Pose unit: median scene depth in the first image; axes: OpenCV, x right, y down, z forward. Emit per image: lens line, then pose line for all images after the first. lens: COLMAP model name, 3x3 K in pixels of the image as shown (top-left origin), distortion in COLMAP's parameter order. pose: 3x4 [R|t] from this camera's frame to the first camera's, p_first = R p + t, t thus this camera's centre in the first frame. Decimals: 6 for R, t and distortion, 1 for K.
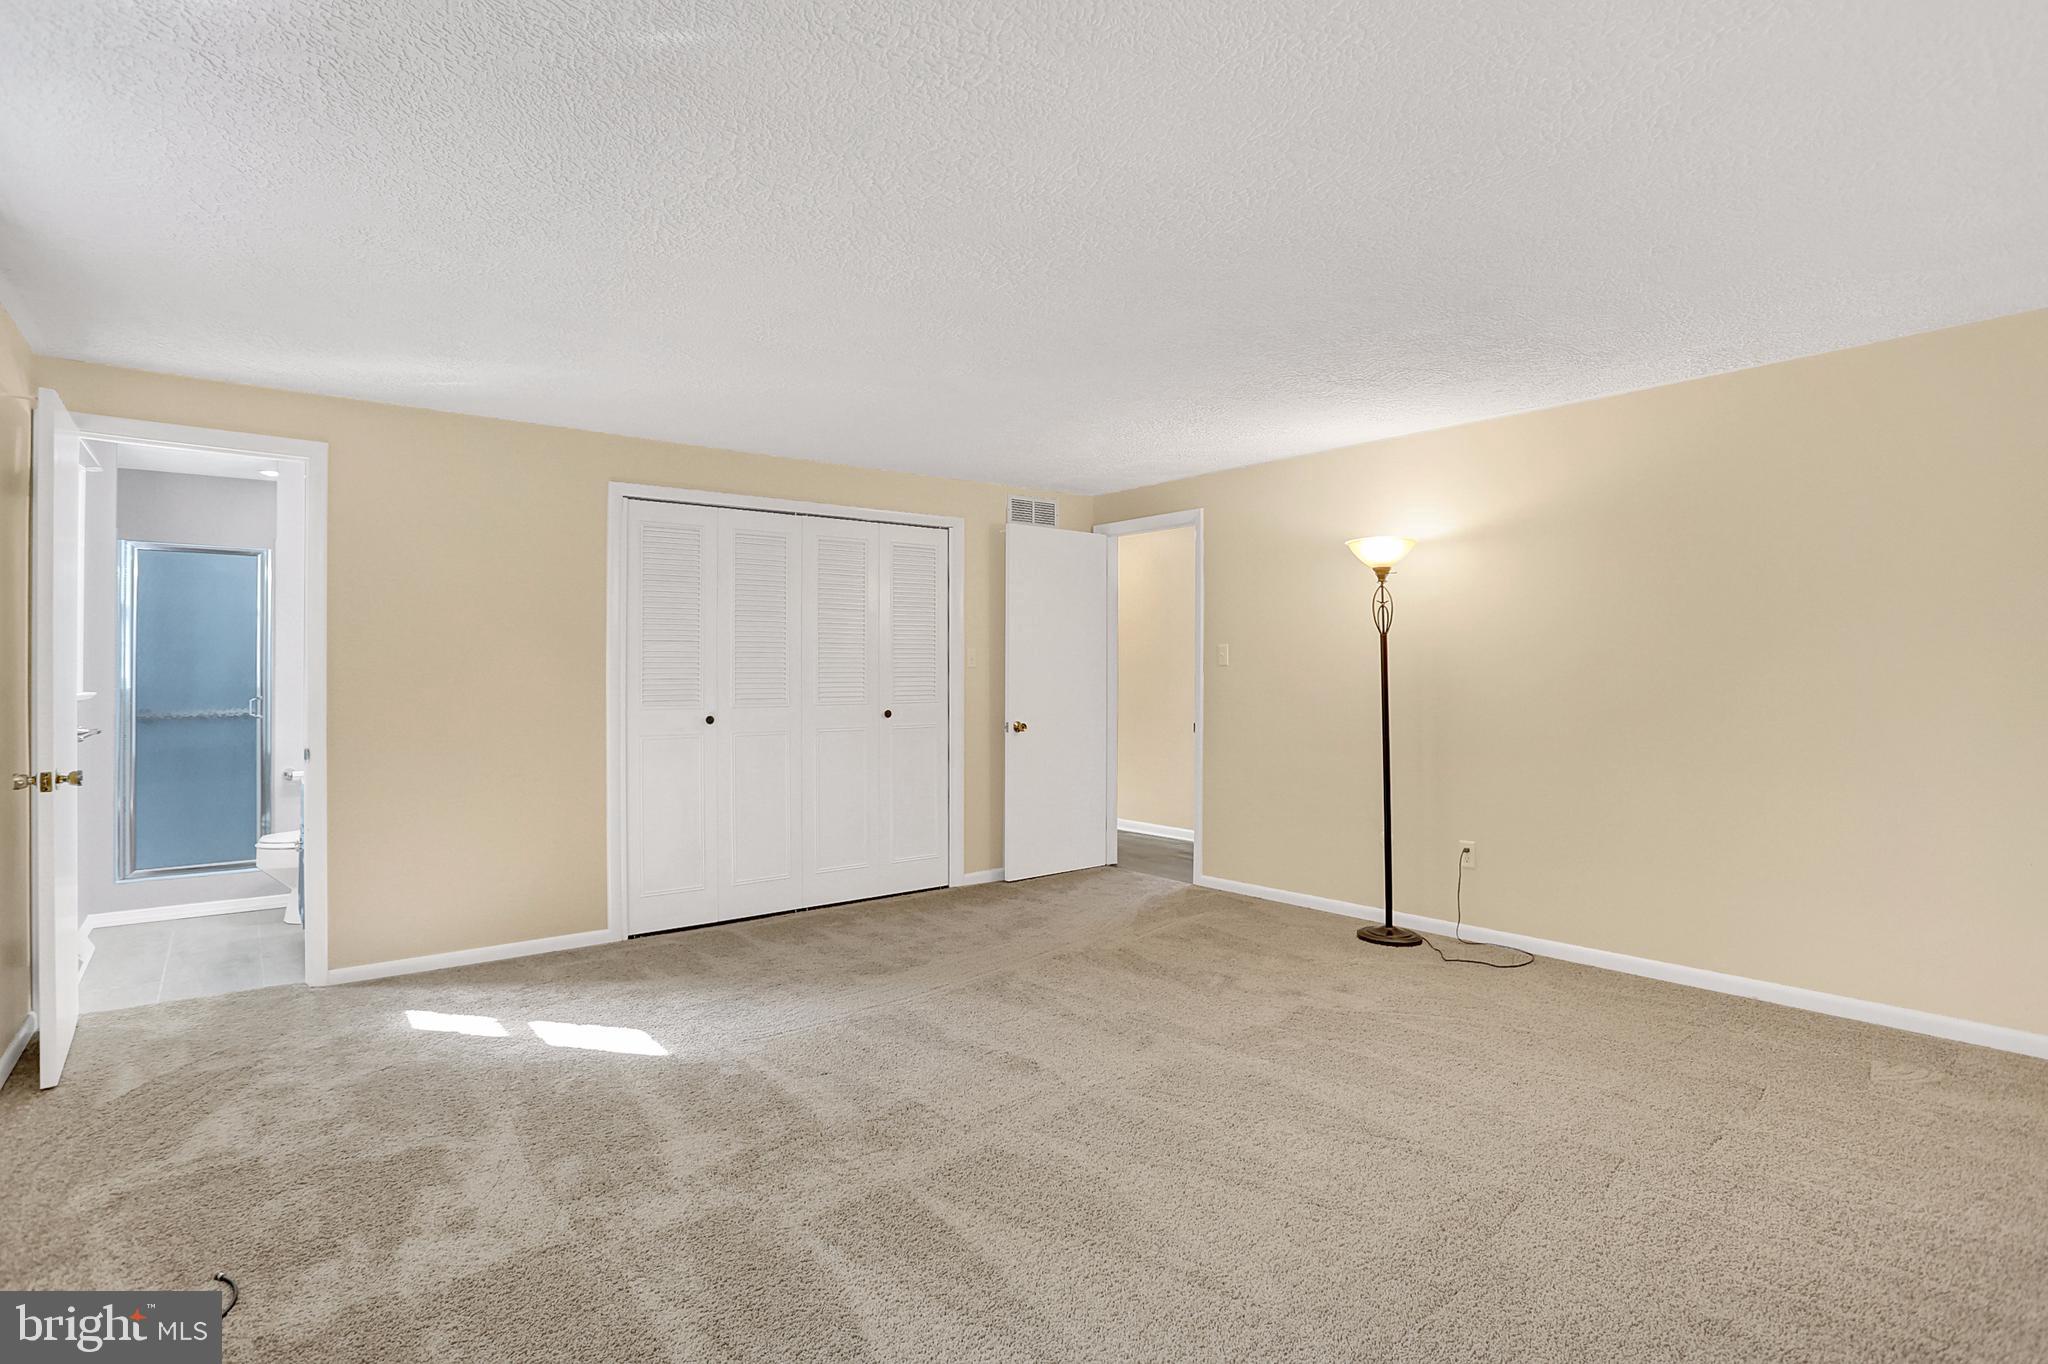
lens RADIAL K [[1005.9, 0, 1015.1], [0, 1005.9, 677.0], [0, 0, 1]] dist [-0.078544, 0.035288]
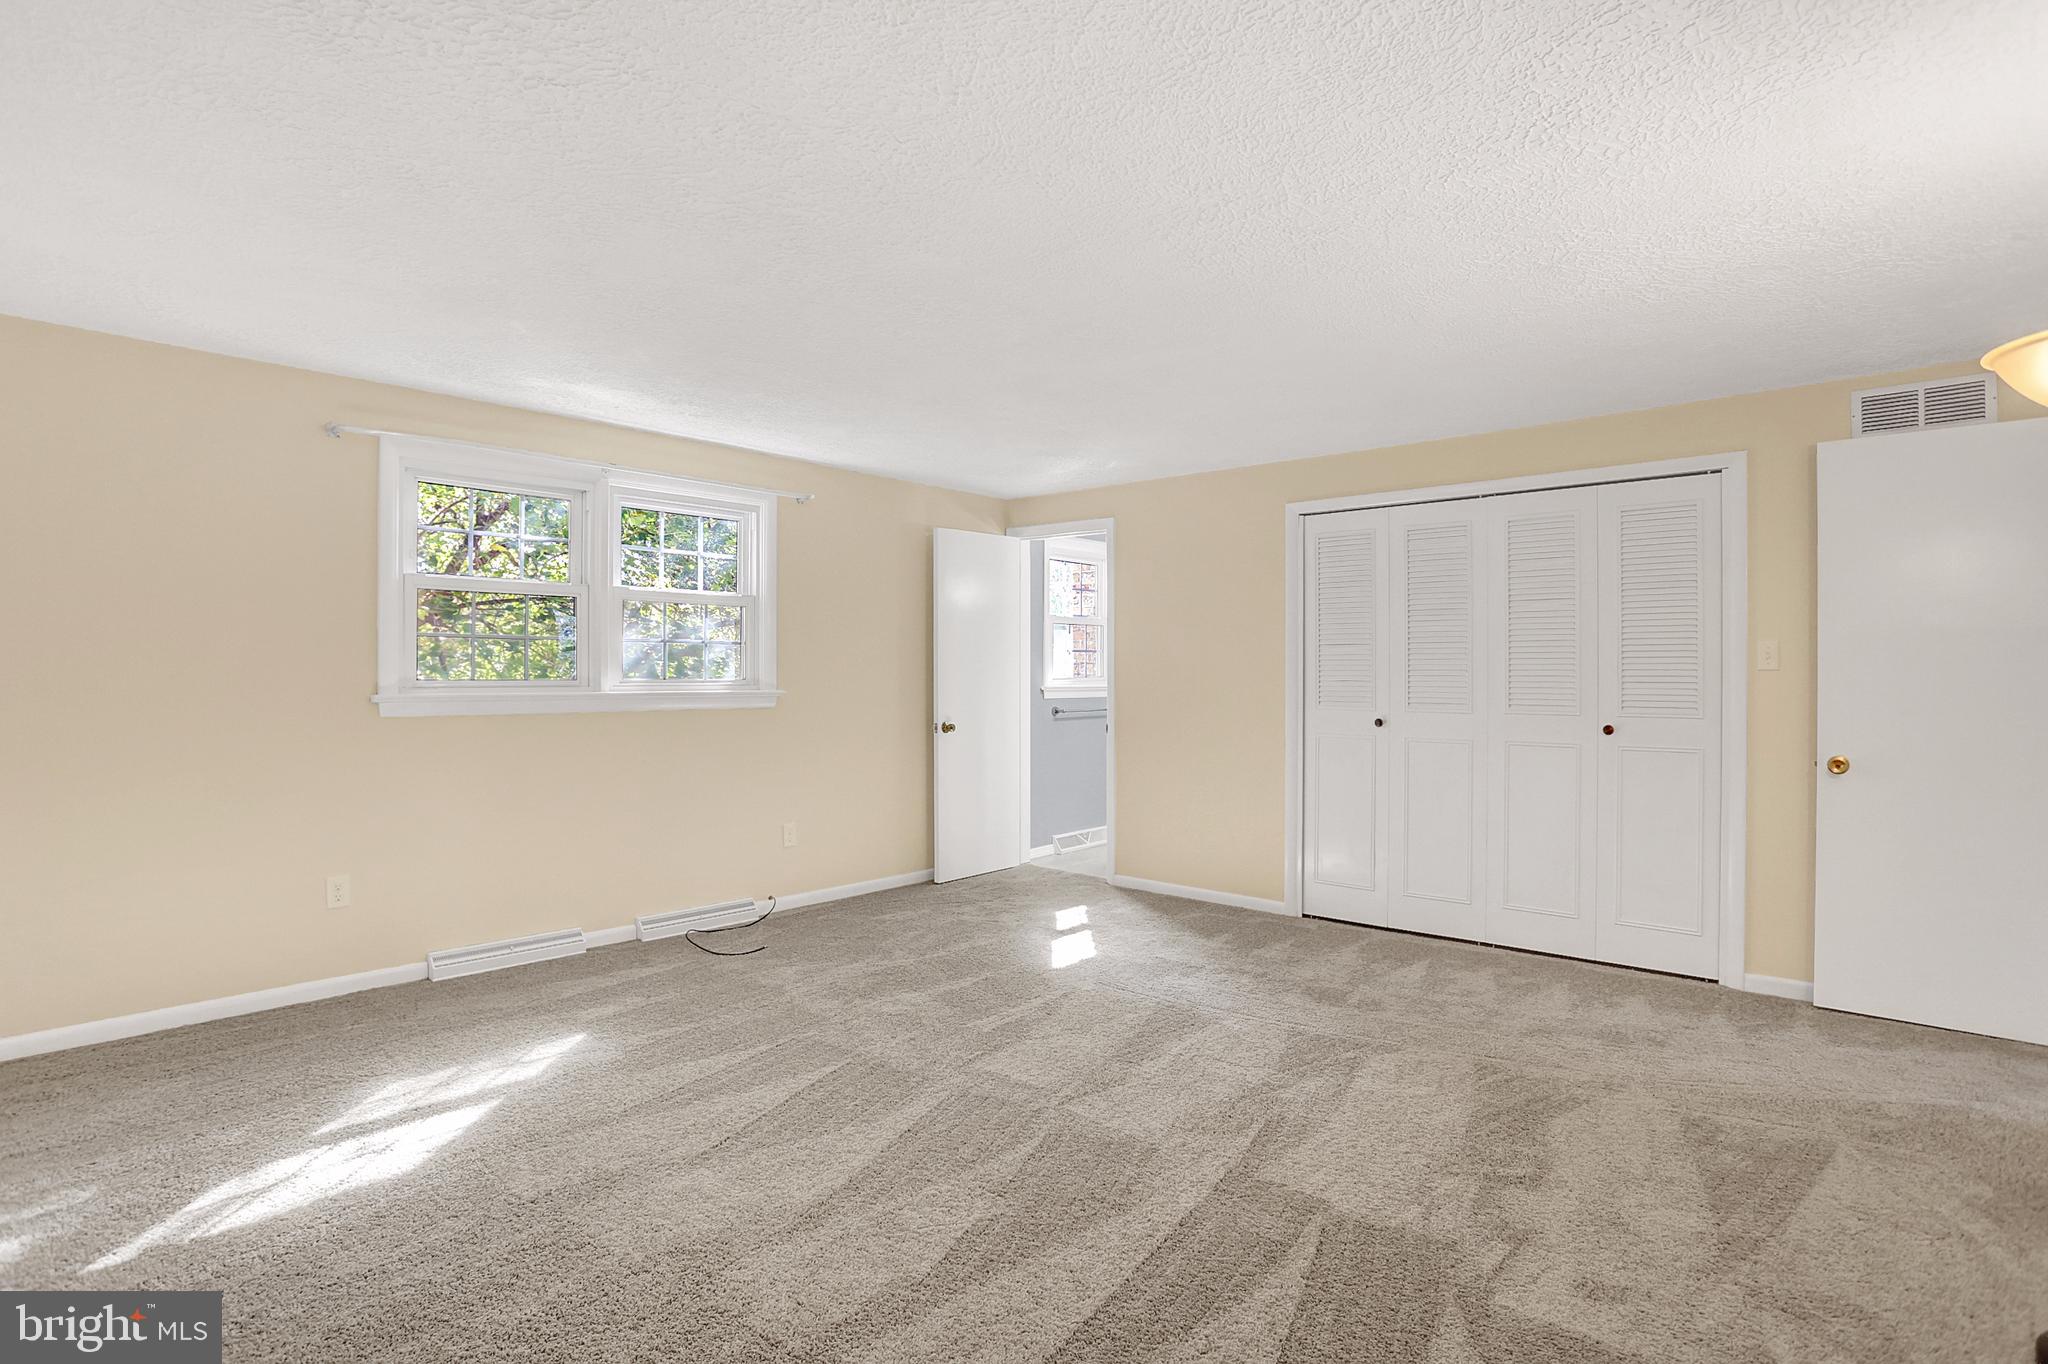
lens RADIAL K [[1005.9, 0, 1015.1], [0, 1005.9, 677.0], [0, 0, 1]] dist [-0.078544, 0.035288]
pose [[0.157974, 0.010625, -0.987386, 0.811992], [-0.002961, 0.999943, 0.010286, -0.013973], [0.987439, 0.001299, 0.157996, 0.636326]]
